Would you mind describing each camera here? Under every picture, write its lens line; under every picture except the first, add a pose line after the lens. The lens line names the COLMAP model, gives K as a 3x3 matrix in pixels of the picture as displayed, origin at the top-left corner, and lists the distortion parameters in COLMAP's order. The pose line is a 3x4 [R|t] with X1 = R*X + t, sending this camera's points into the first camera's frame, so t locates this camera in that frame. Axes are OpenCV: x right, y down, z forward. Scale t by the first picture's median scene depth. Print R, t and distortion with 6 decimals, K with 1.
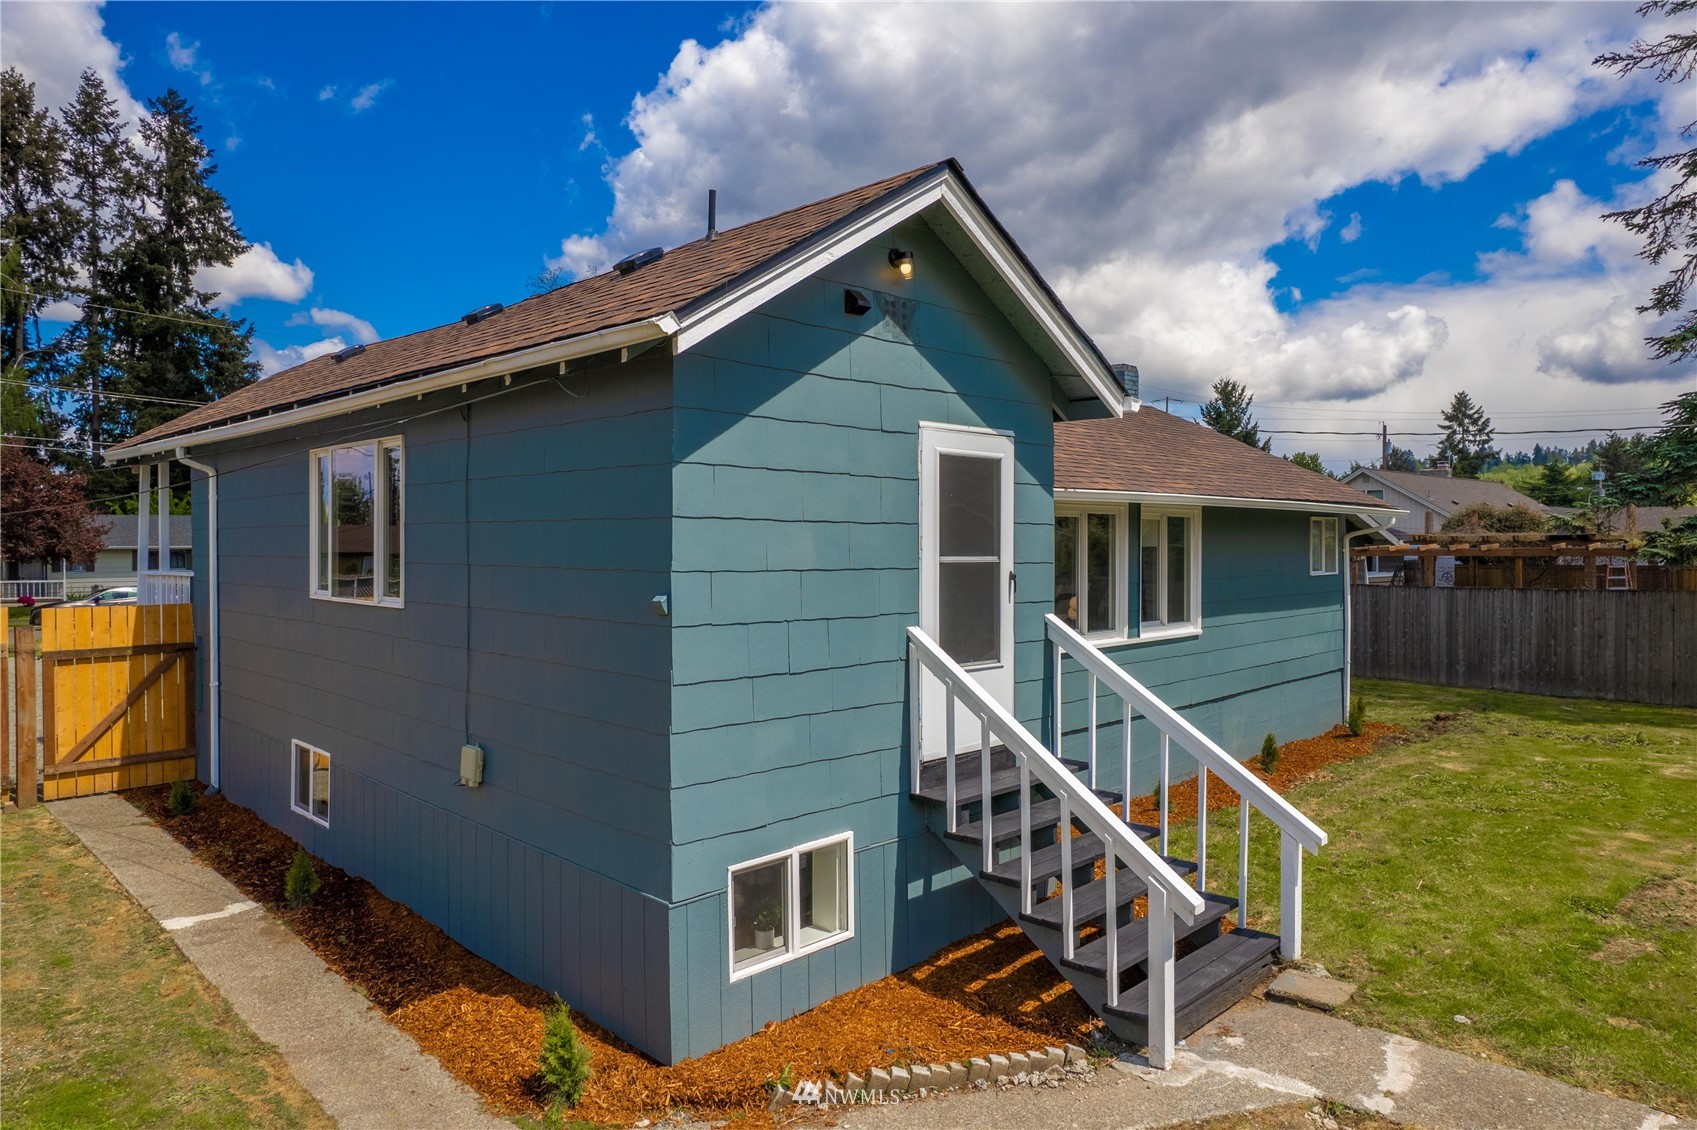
lens RADIAL K [[1092.4, 0, 848.5], [0, 1092.4, 565.0], [0, 0, 1]] dist [-0.070754, 0.056857]
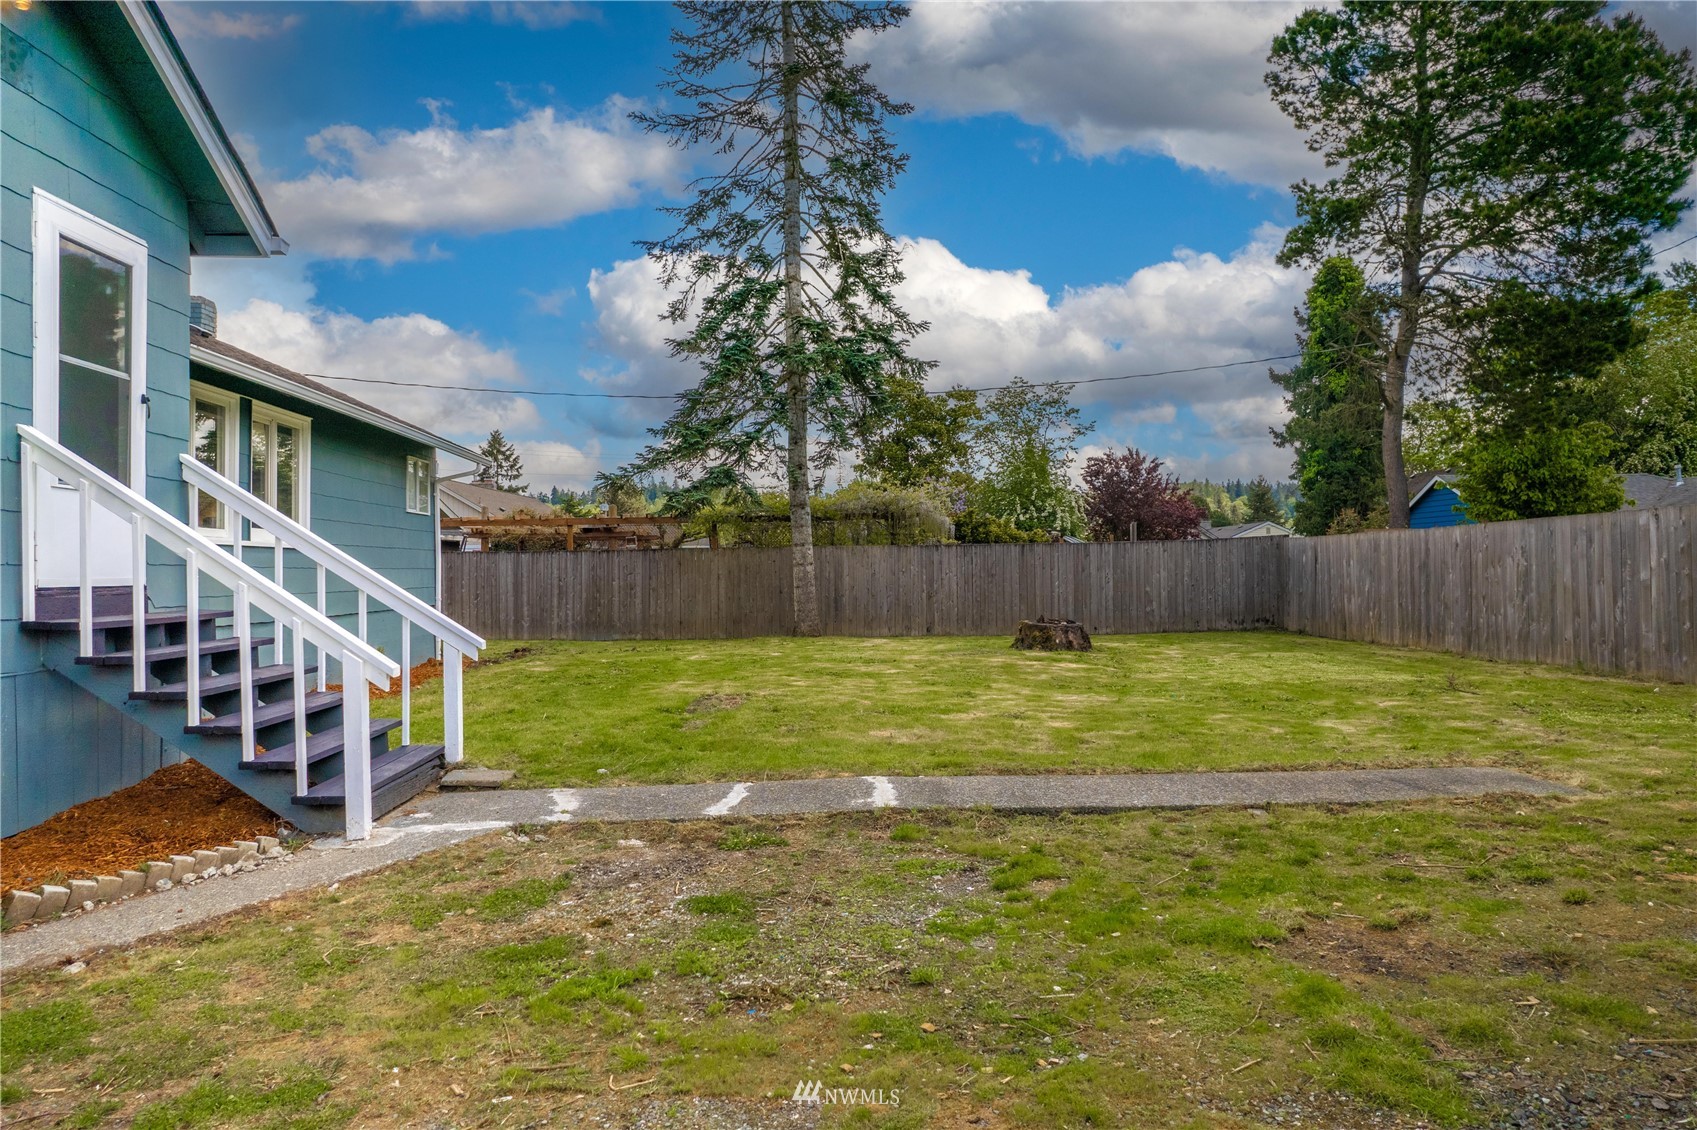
lens RADIAL K [[1092.4, 0, 848.5], [0, 1092.4, 565.0], [0, 0, 1]] dist [-0.070754, 0.056857]
pose [[0.667352, 0.012049, 0.744645, -0.049495], [0.017520, 0.999338, -0.031872, 0.077329], [-0.744536, 0.034316, 0.666700, -0.008393]]
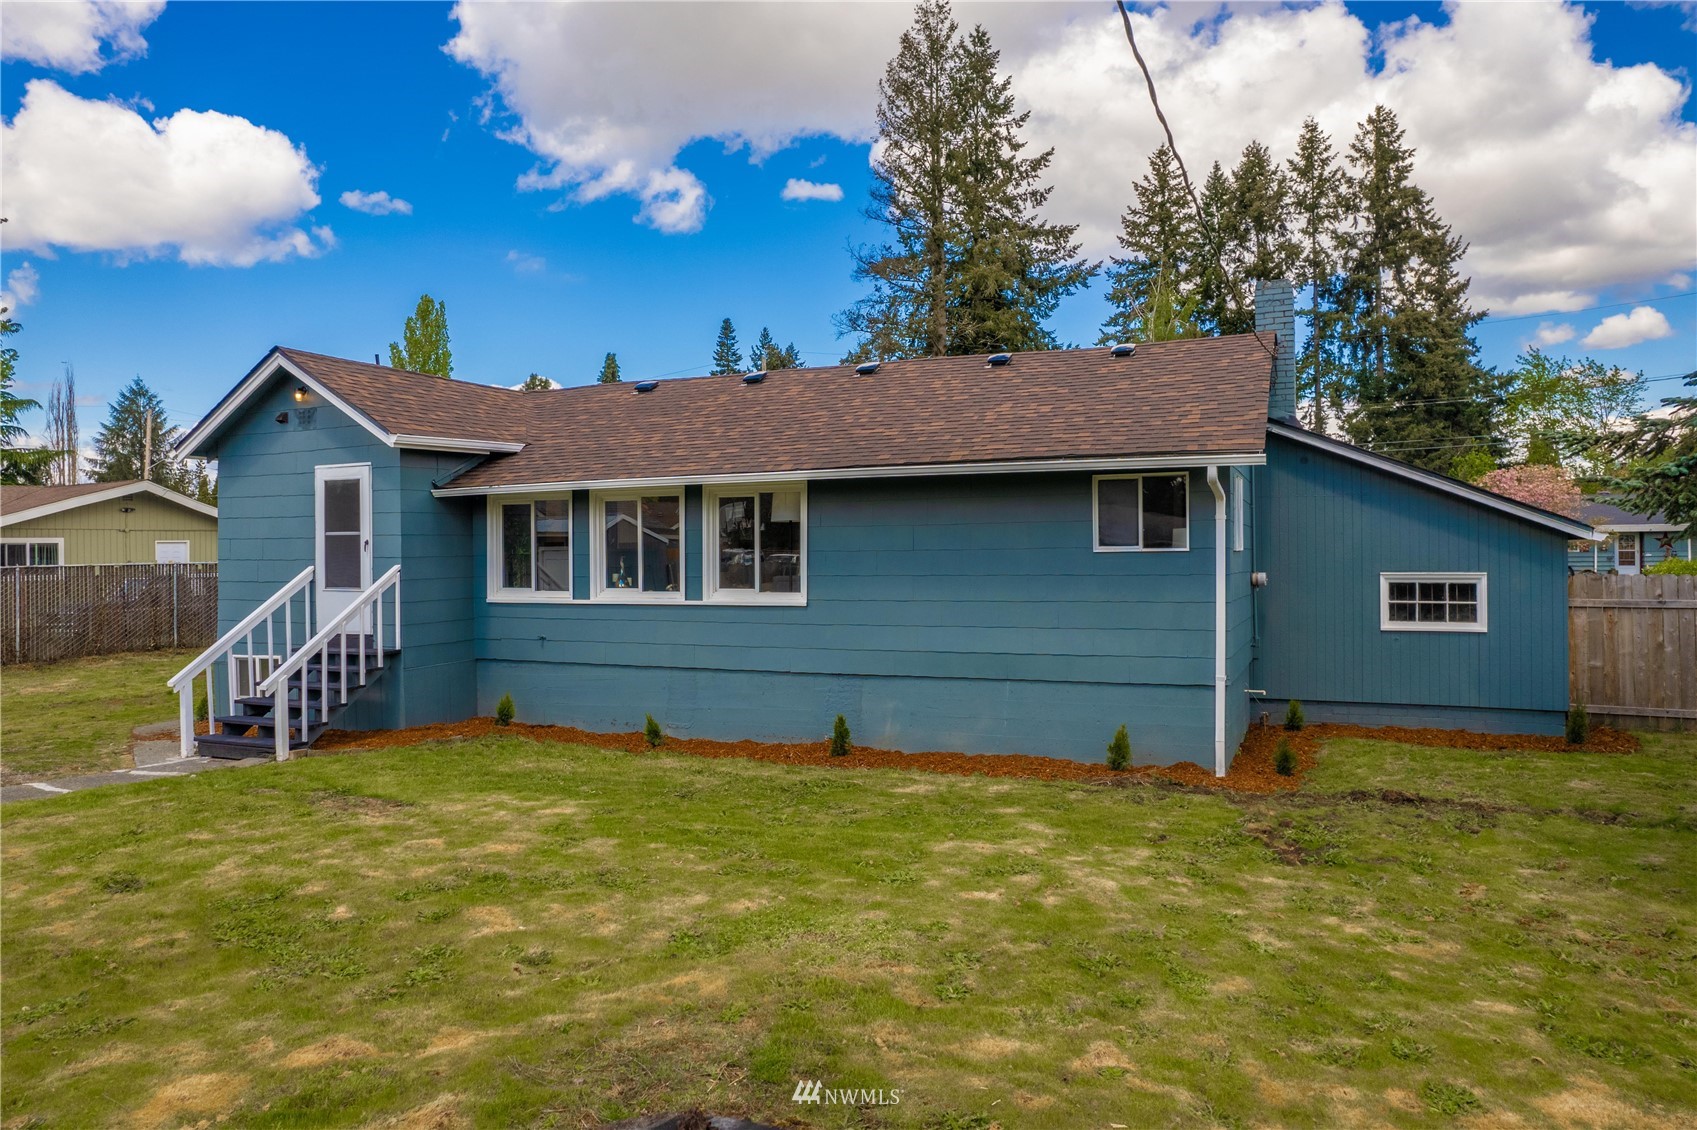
lens RADIAL K [[1144.0, 0, 837.4], [0, 1144.0, 553.2], [0, 0, 1]] dist [-0.078751, 0.072841]
pose [[0.340636, 0.000547, -0.940195, 0.921872], [-0.003326, 0.999994, -0.000623, 0.011568], [0.940189, 0.003339, 0.340636, 0.461592]]
